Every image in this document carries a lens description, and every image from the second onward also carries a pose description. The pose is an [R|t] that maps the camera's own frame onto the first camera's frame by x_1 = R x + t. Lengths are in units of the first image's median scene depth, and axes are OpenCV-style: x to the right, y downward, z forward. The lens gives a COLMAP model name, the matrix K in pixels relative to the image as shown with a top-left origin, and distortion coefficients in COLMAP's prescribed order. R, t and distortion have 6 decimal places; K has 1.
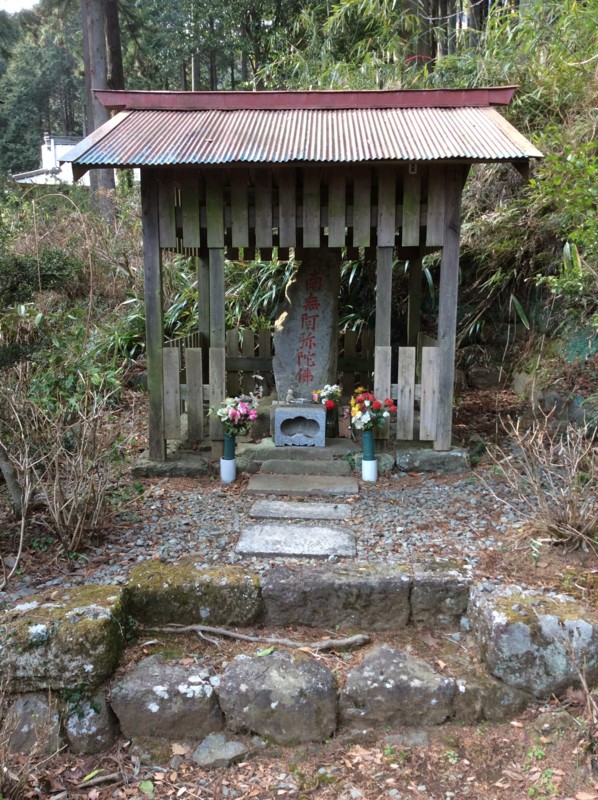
lens RADIAL K [[747.7, 0, 302.7], [0, 747.7, 402.2], [0, 0, 1]] dist [0.033594, 0.000000]
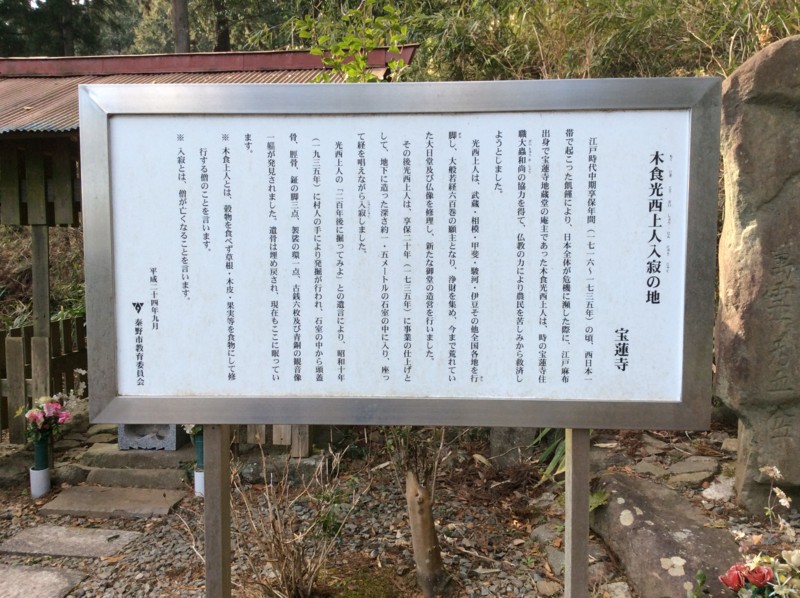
lens RADIAL K [[747.7, 0, 429.5], [0, 747.7, 273.1], [0, 0, 1]] dist [0.033594, 0.000000]
pose [[0.998257, -0.005498, -0.058758, 0.386126], [-0.000811, 0.994279, -0.106810, -0.052864], [0.059009, 0.106672, 0.992542, 0.143754]]
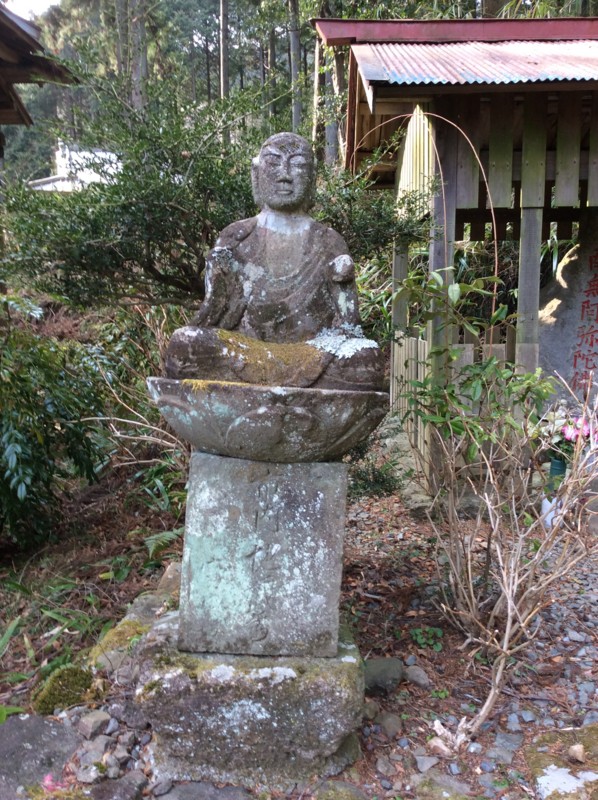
lens RADIAL K [[747.7, 0, 293.5], [0, 747.7, 395.7], [0, 0, 1]] dist [0.033594, 0.000000]
pose [[0.999898, -0.011951, 0.007809, -0.347989], [0.012138, 0.999628, -0.024412, -0.005819], [-0.007514, 0.024504, 0.999671, 0.259099]]
